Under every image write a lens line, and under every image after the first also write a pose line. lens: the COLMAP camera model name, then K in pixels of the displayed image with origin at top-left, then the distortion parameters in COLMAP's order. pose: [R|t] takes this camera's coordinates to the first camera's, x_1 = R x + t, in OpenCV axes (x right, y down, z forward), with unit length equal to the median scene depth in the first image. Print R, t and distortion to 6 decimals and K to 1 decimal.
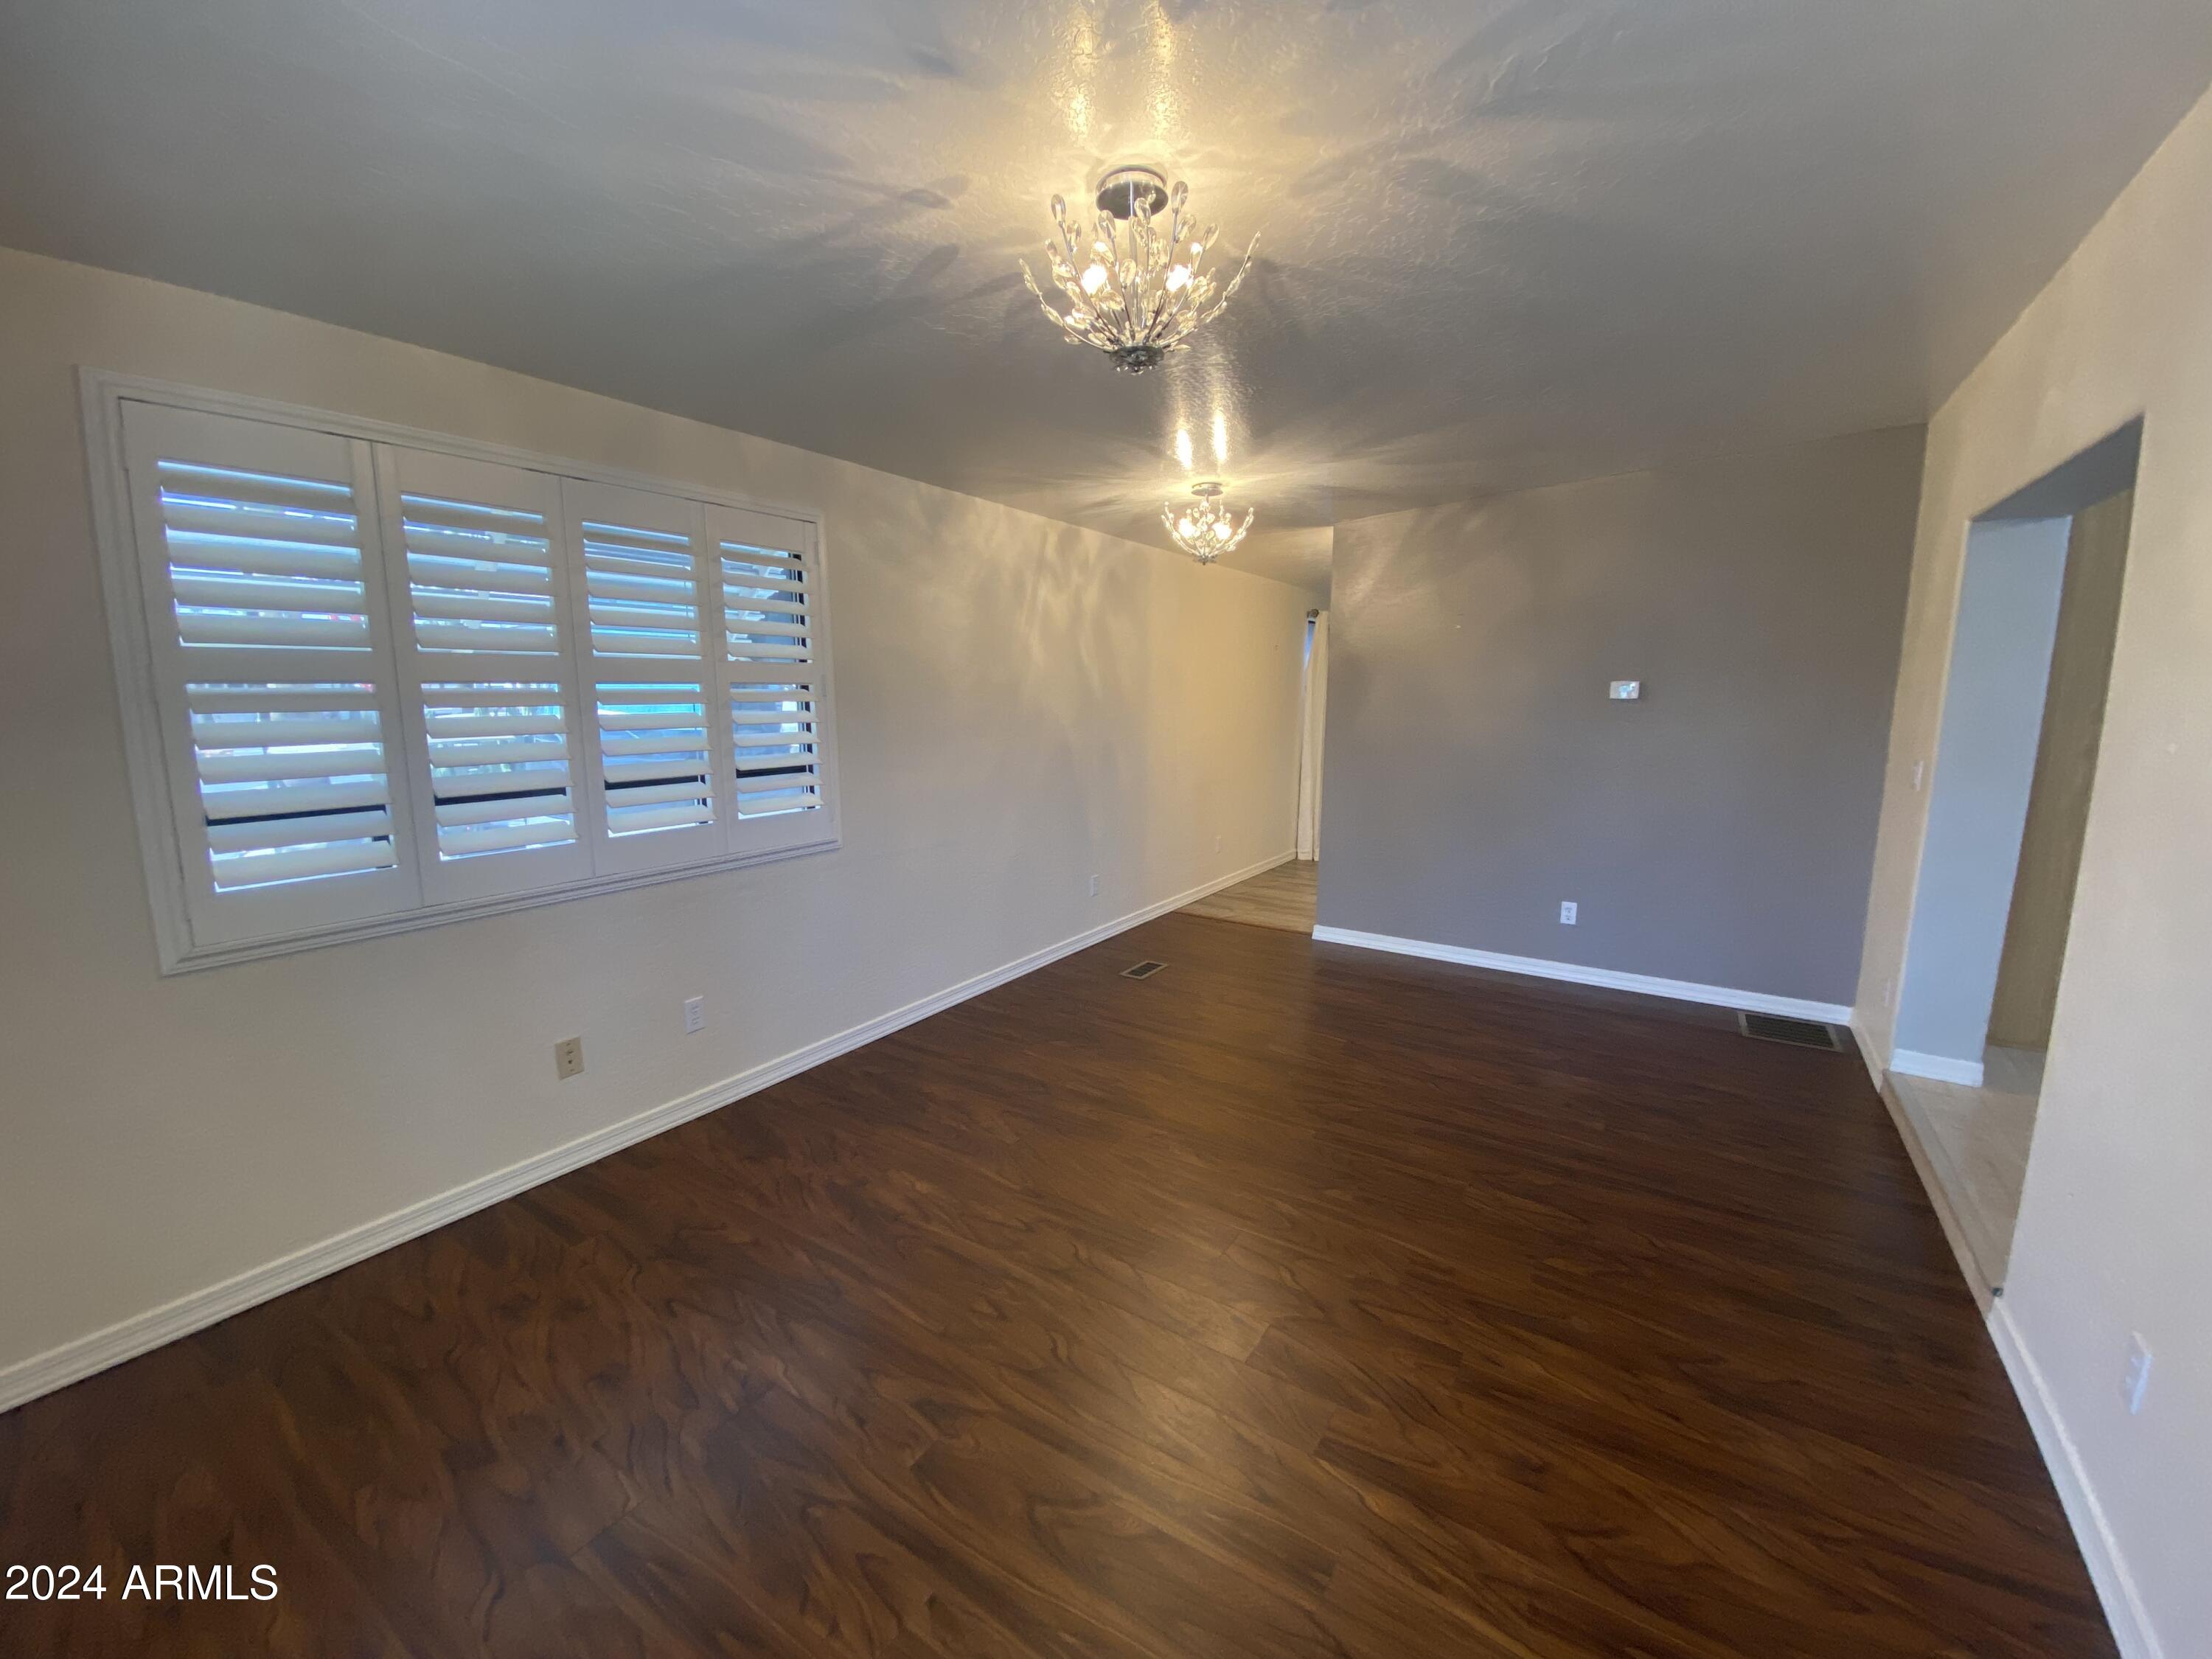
lens RADIAL K [[898.2, 0, 1112.9], [0, 898.2, 836.5], [0, 0, 1]] dist [0.012981, -0.013470]
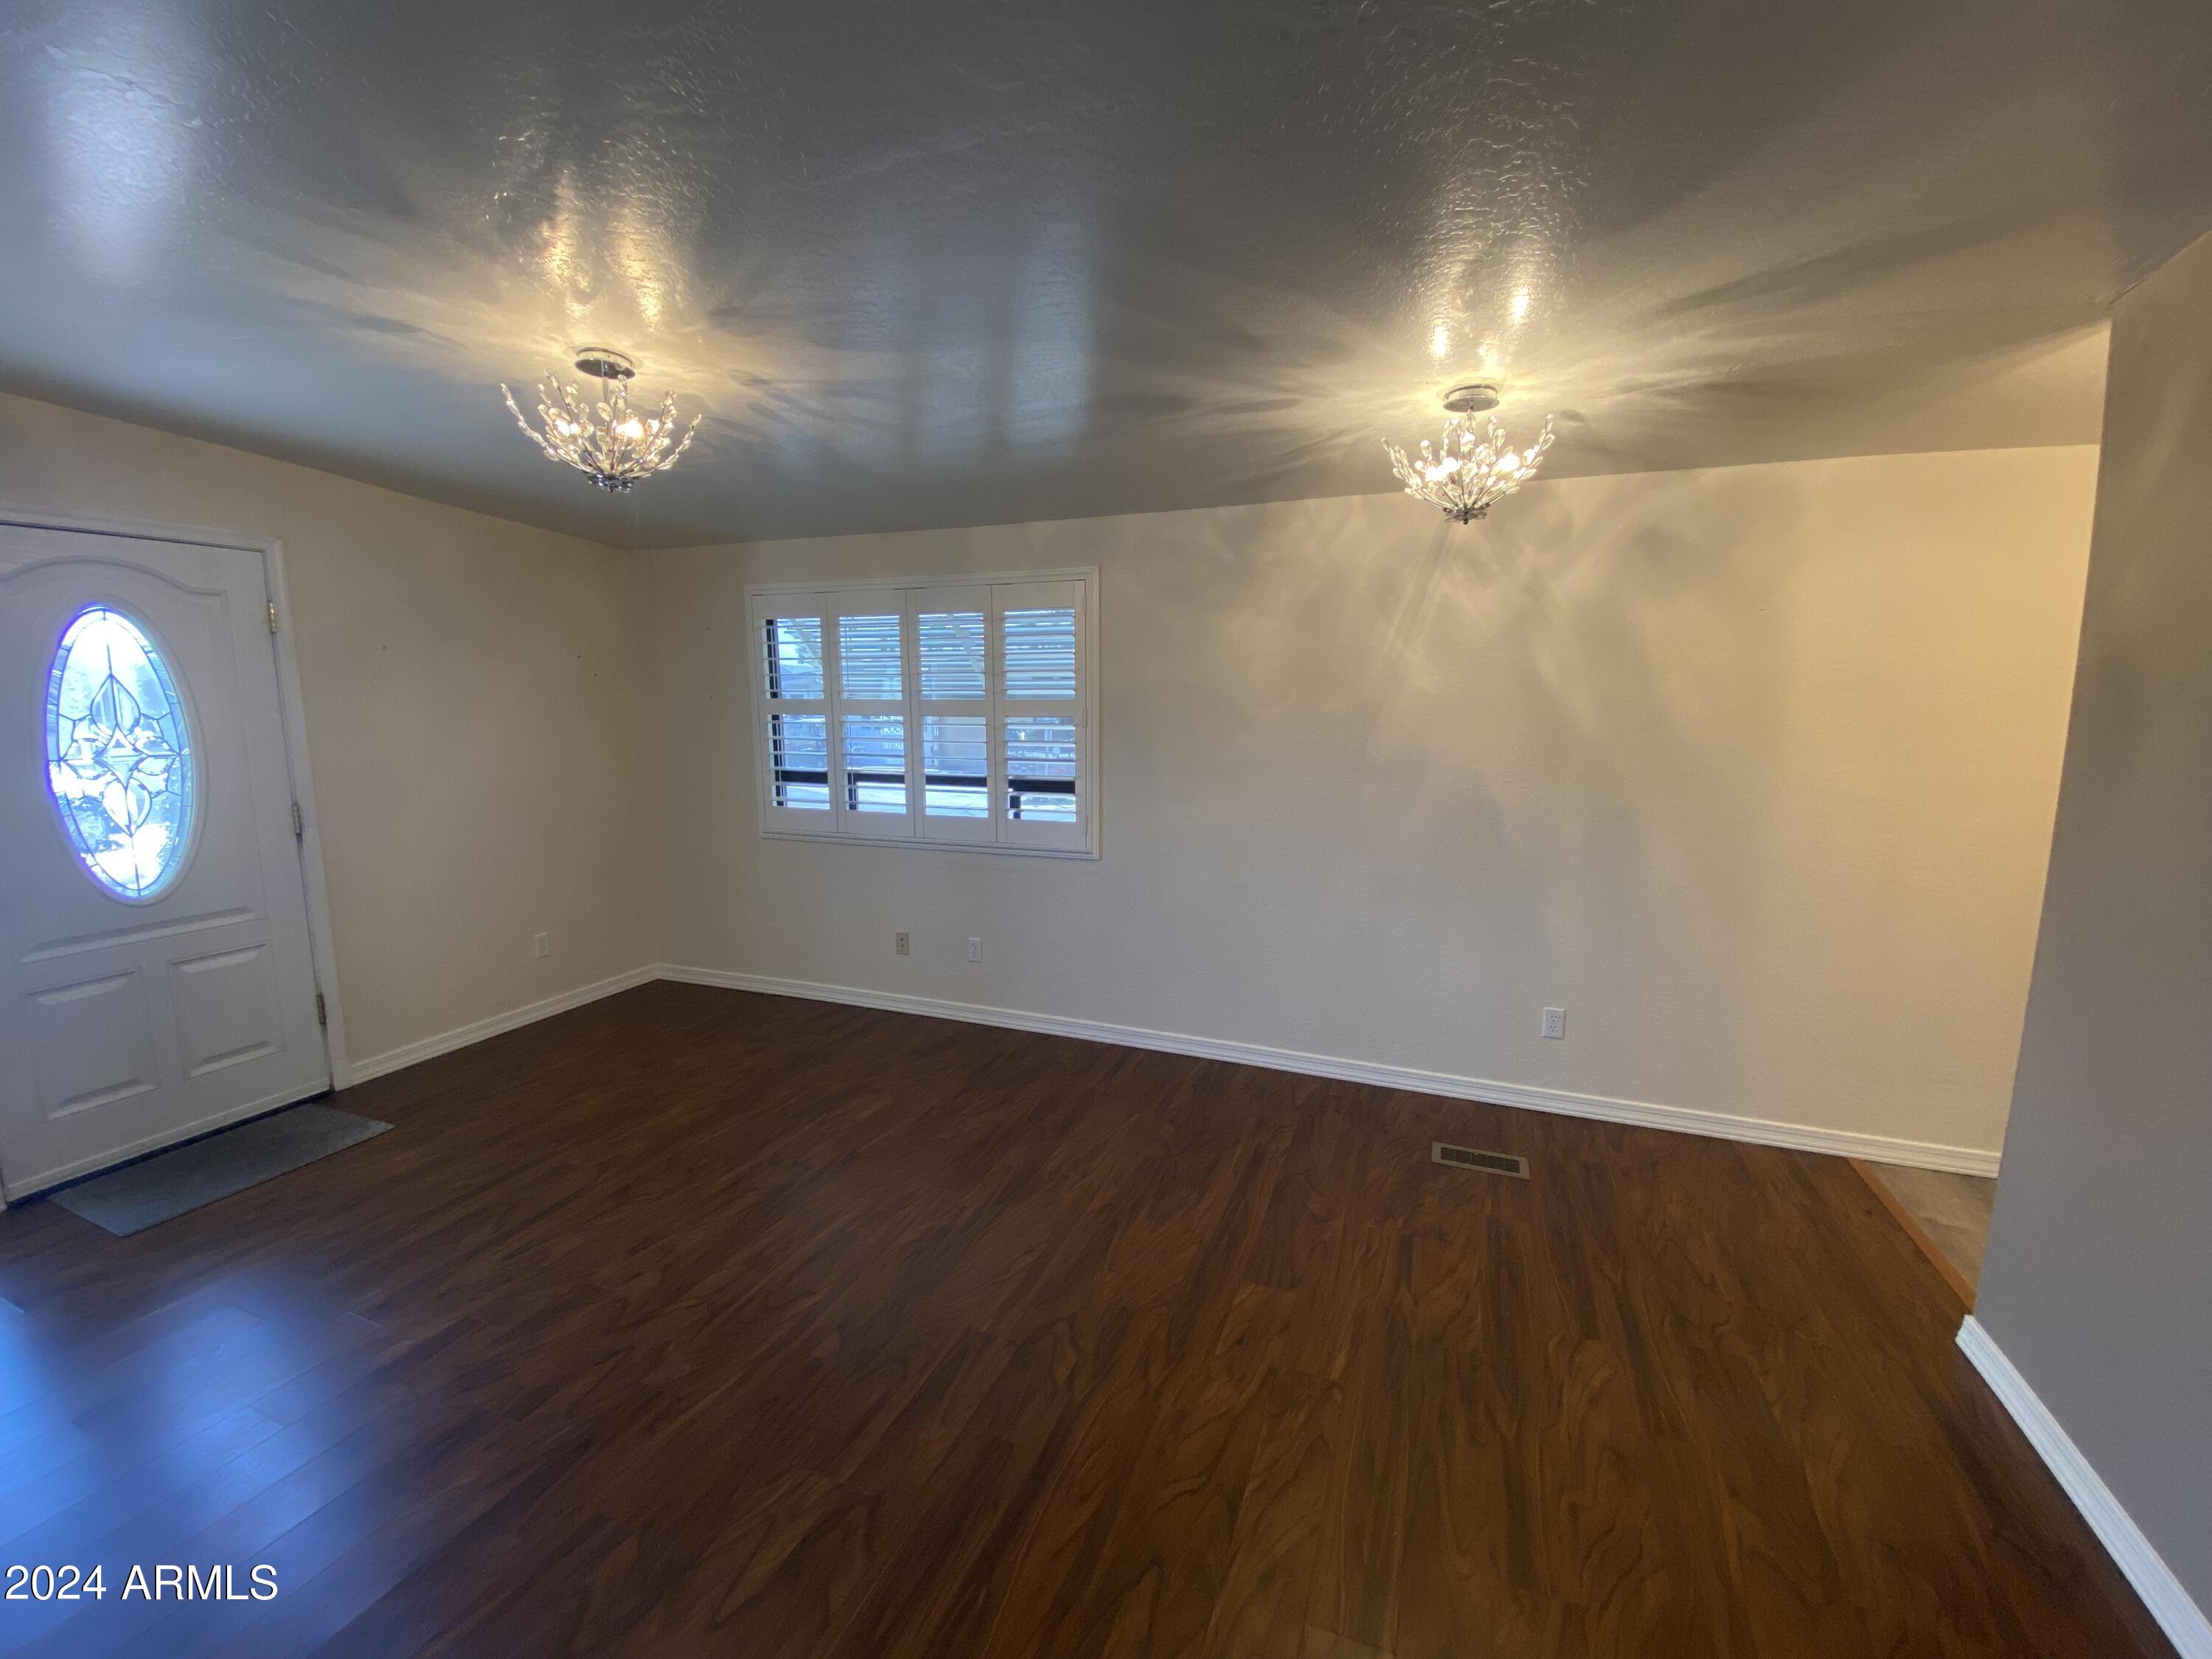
lens RADIAL K [[898.2, 0, 1089.6], [0, 898.2, 825.1], [0, 0, 1]] dist [0.012981, -0.013470]
pose [[0.181518, 0.129085, -0.974879, 0.844897], [-0.163837, 0.981462, 0.099451, -0.150662], [0.969644, 0.141669, 0.199302, 0.824358]]
